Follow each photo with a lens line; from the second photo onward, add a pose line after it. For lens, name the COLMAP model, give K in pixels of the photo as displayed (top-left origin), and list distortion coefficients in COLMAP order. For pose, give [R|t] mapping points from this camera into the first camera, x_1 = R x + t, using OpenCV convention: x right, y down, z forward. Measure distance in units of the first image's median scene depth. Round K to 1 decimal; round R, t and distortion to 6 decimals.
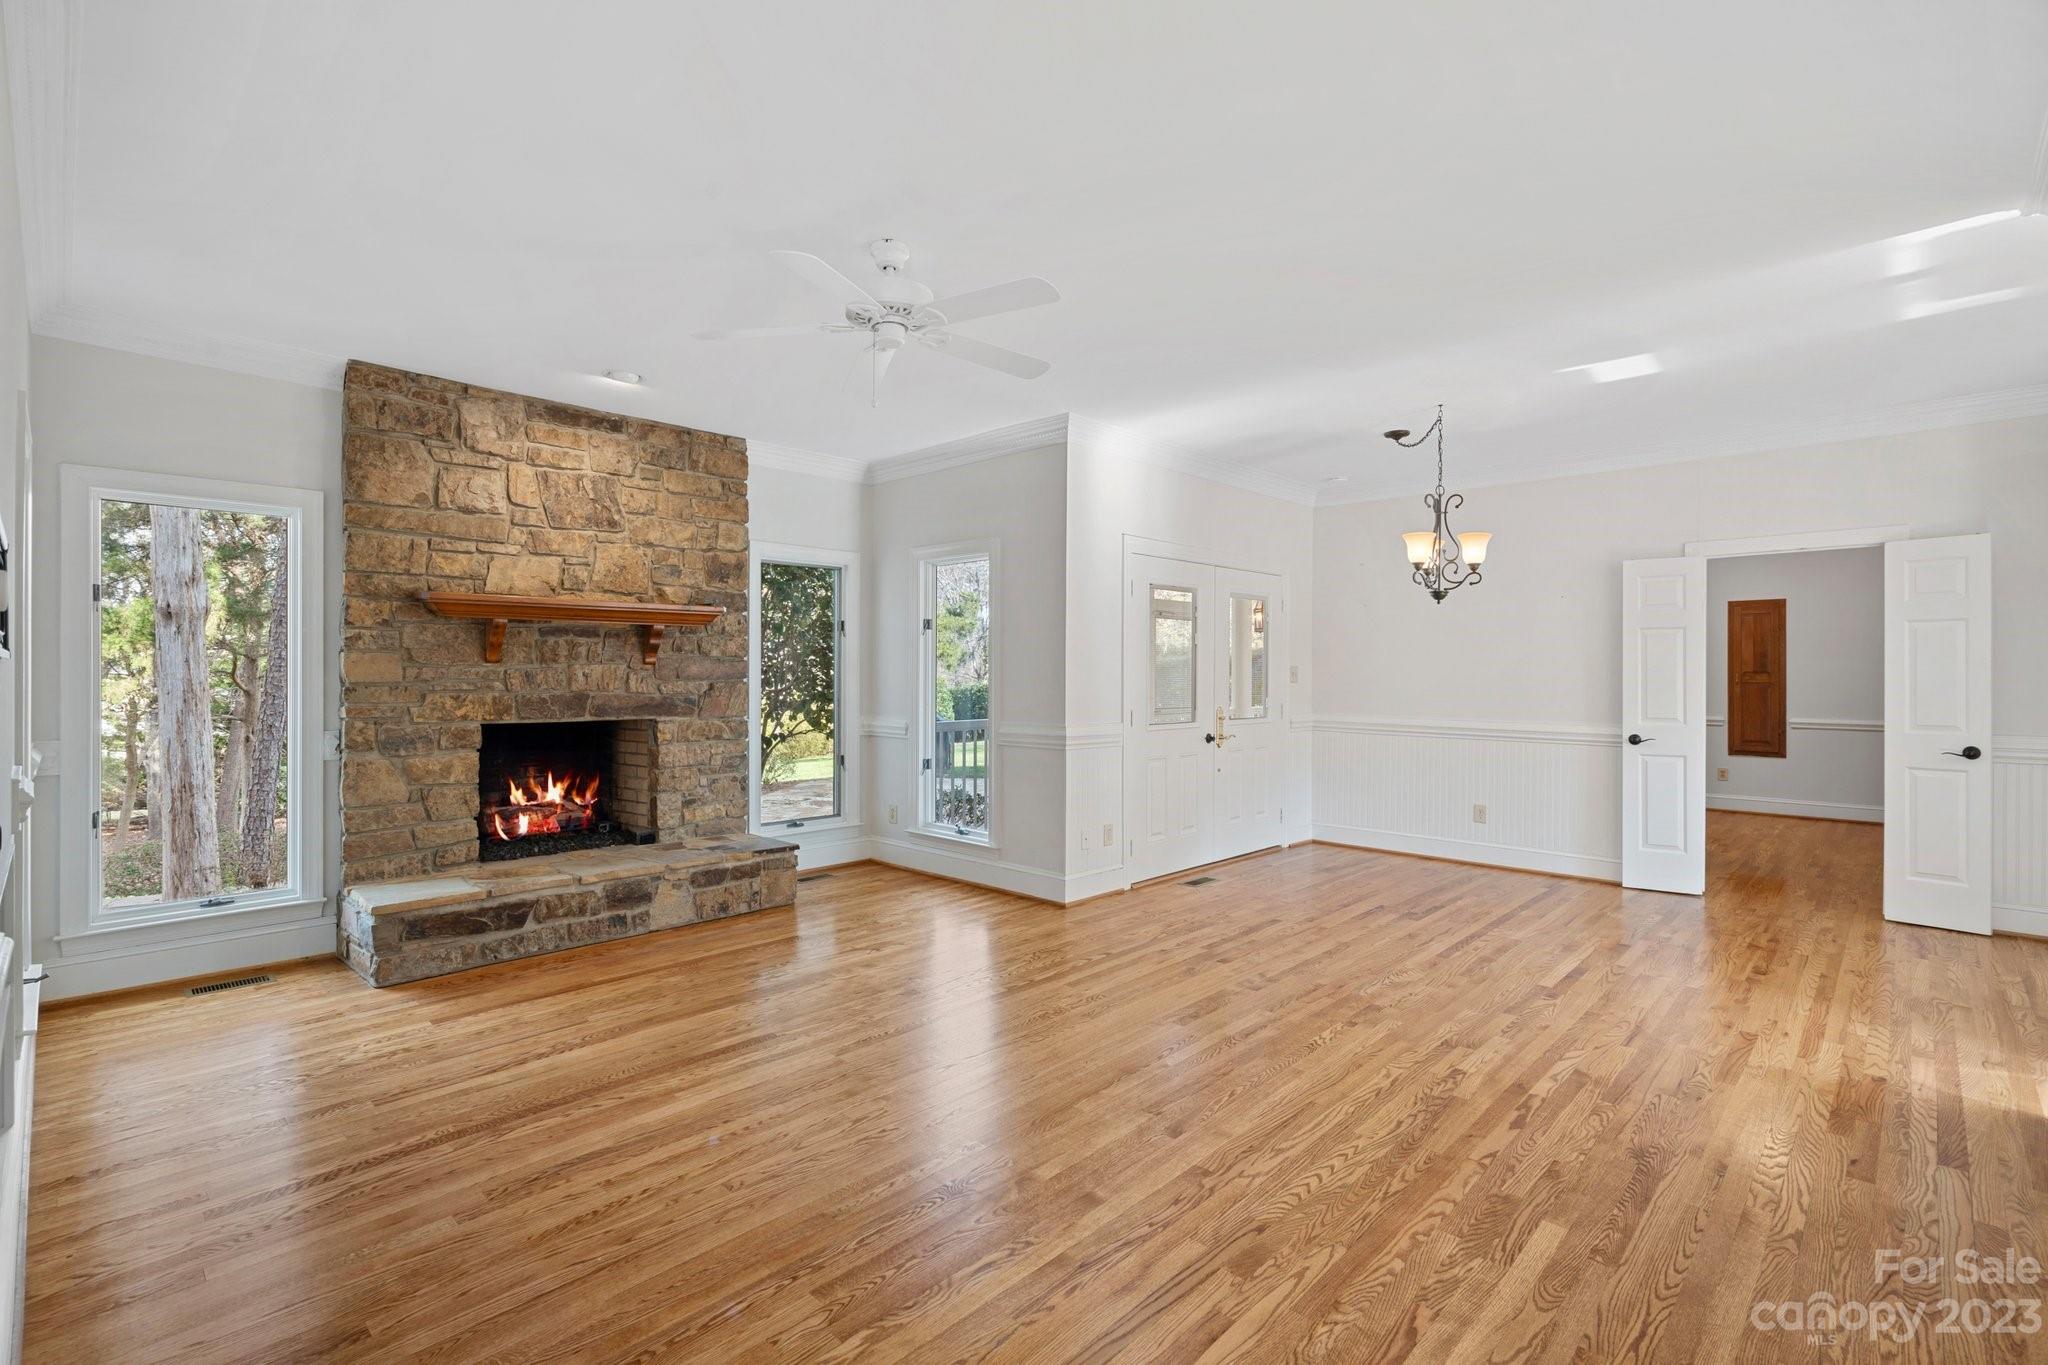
lens RADIAL K [[936.3, 0, 1018.9], [0, 936.3, 668.4], [0, 0, 1]] dist [-0.008319, 0.000246]
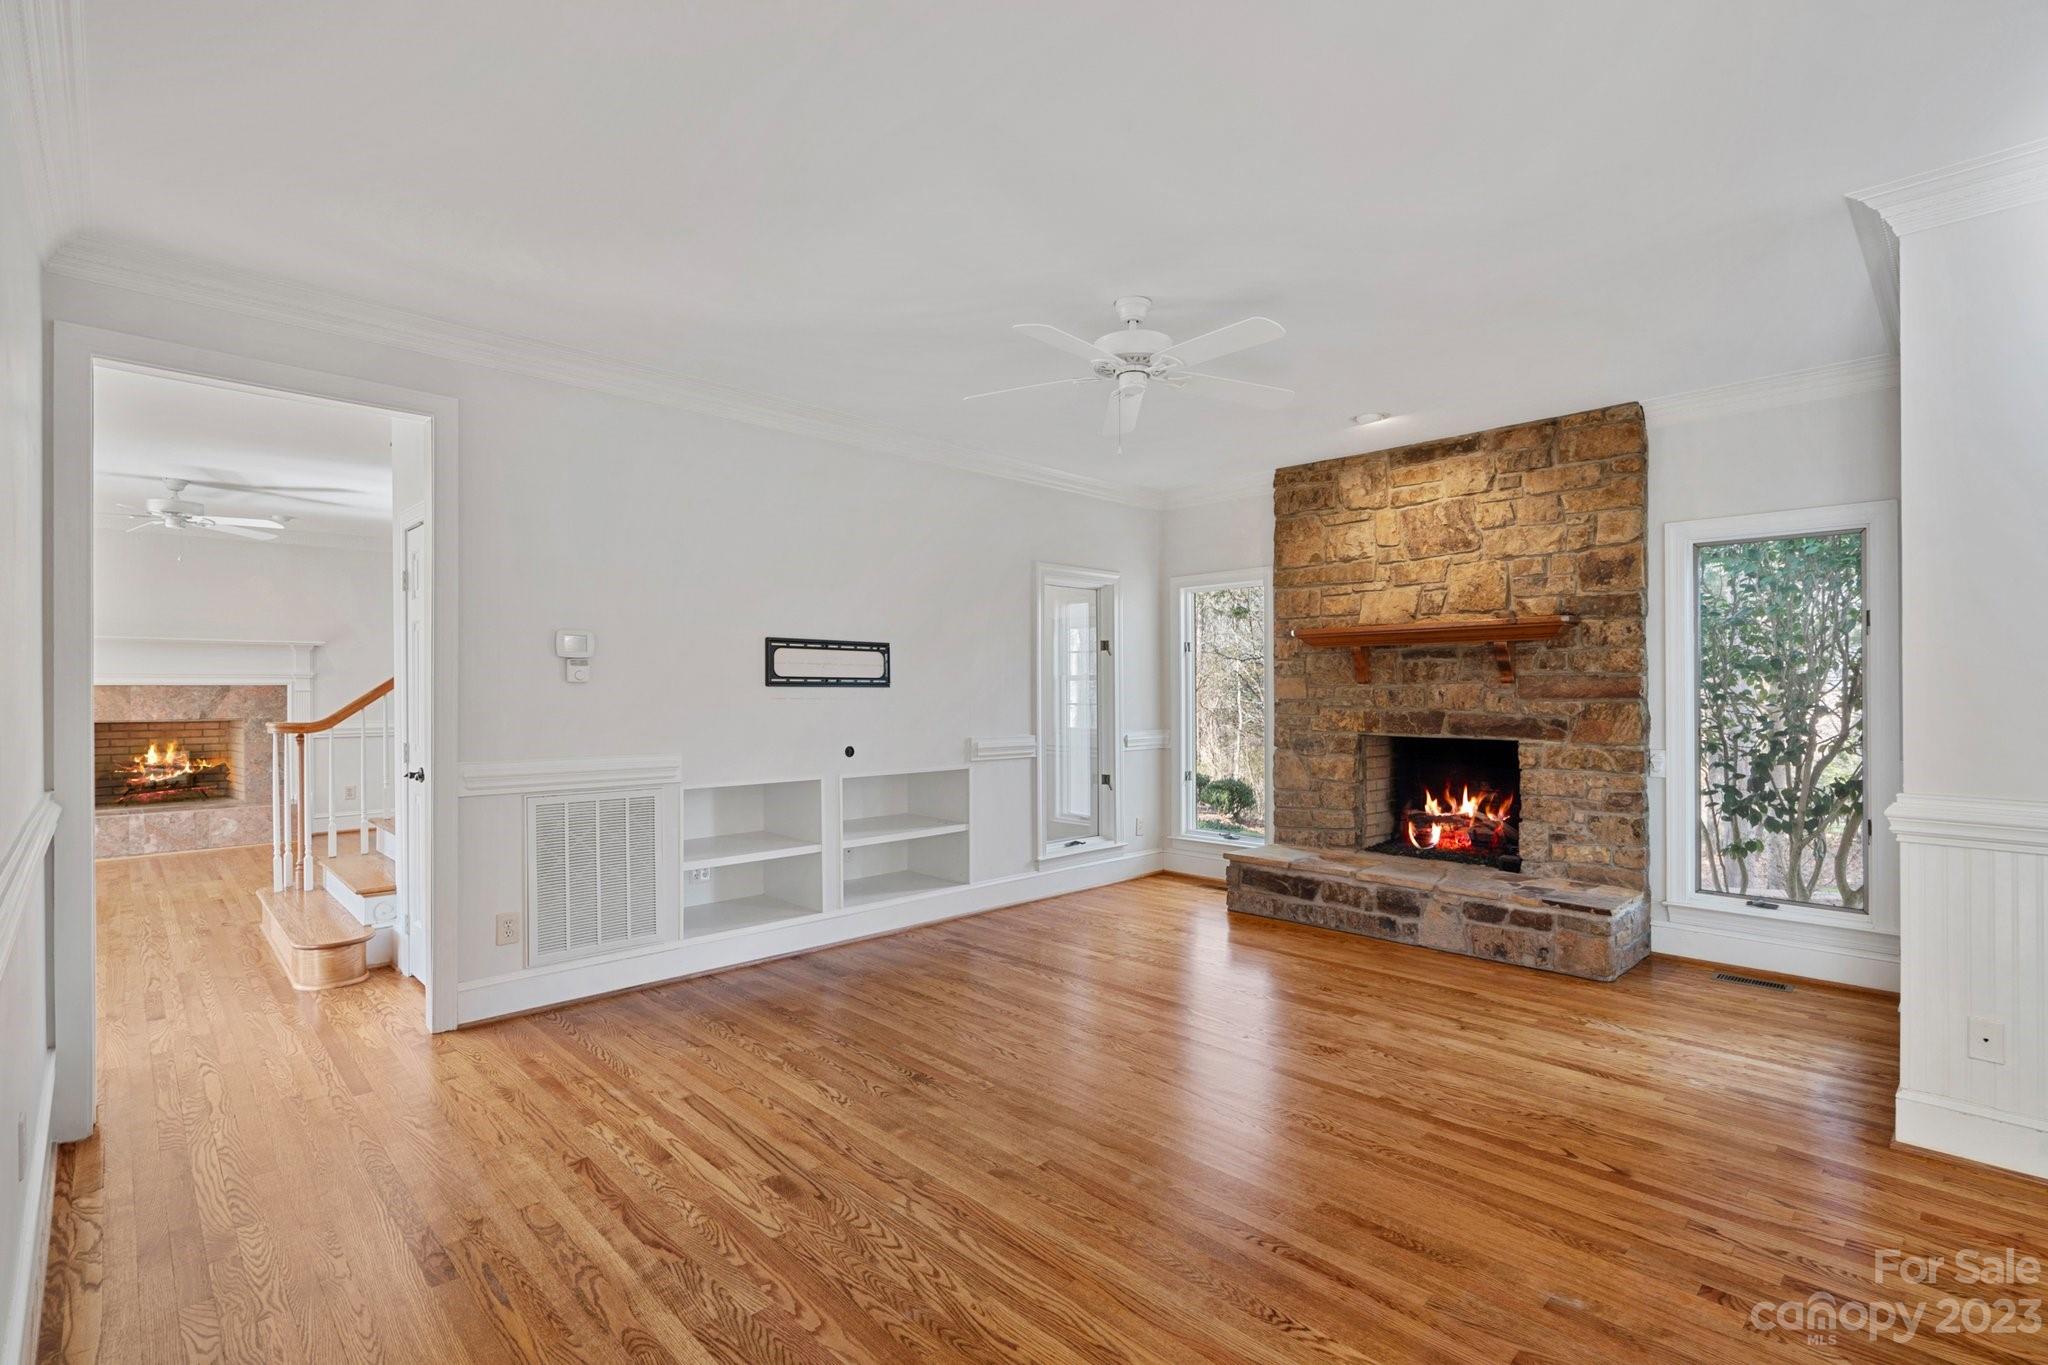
lens RADIAL K [[936.3, 0, 1018.9], [0, 936.3, 668.4], [0, 0, 1]] dist [-0.008319, 0.000246]
pose [[-0.032888, -0.026614, -0.999105, 0.643700], [0.005461, 0.999626, -0.026808, 0.004699], [0.999444, -0.006338, -0.032730, 0.600320]]
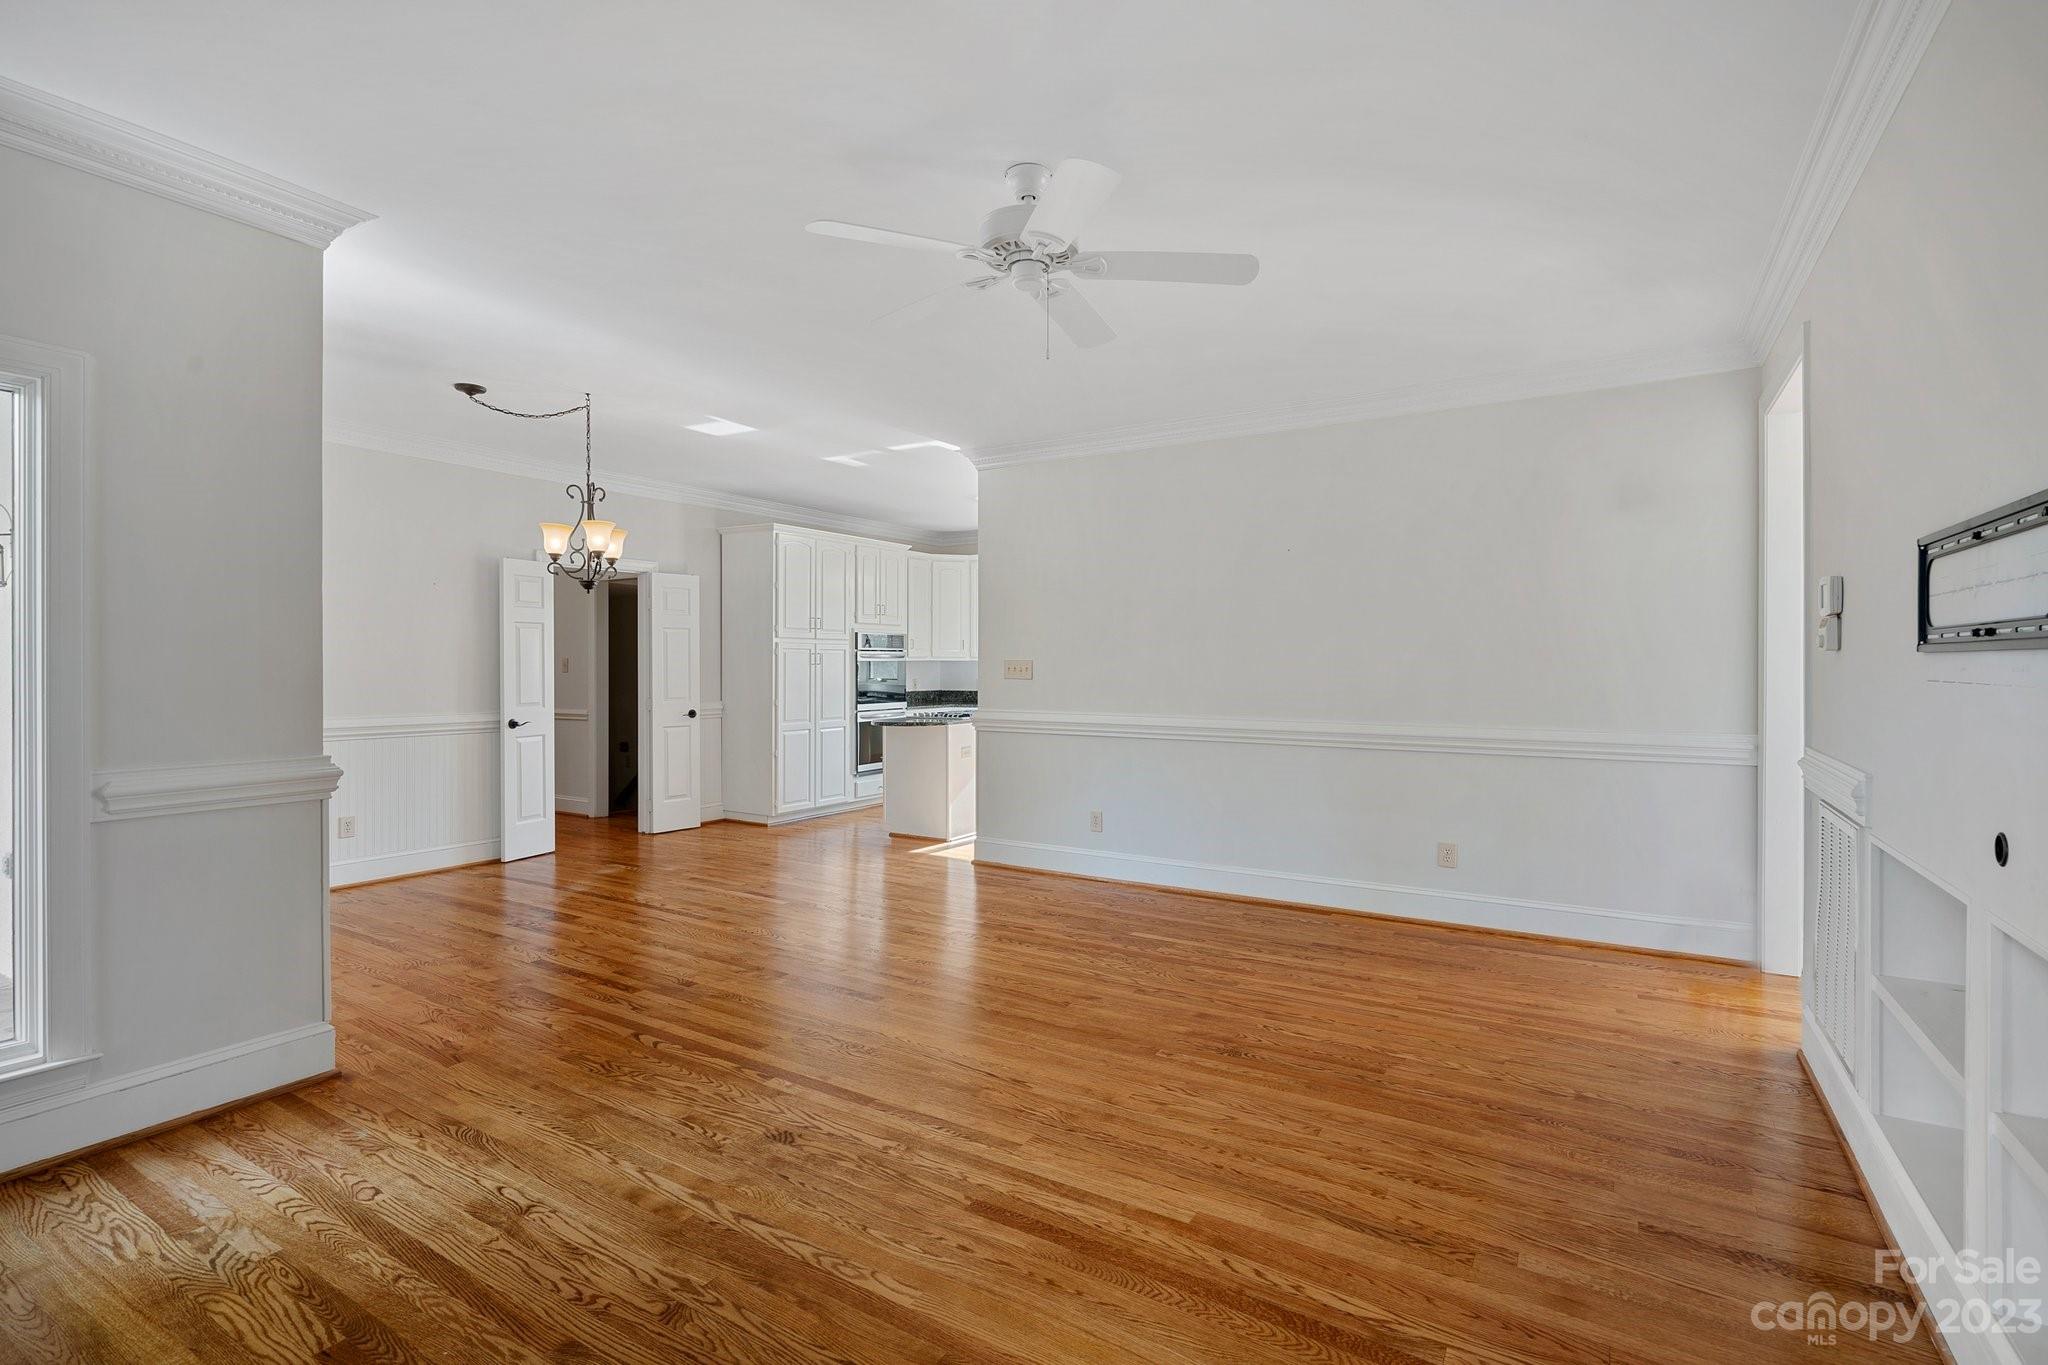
lens RADIAL K [[947.6, 0, 1034.6], [0, 947.6, 669.0], [0, 0, 1]] dist [-0.012433, 0.000168]
pose [[-0.221196, -0.006696, 0.975206, -0.665290], [-0.005820, 0.999968, 0.005546, 0.003598], [-0.975212, -0.004449, -0.221228, 0.794525]]
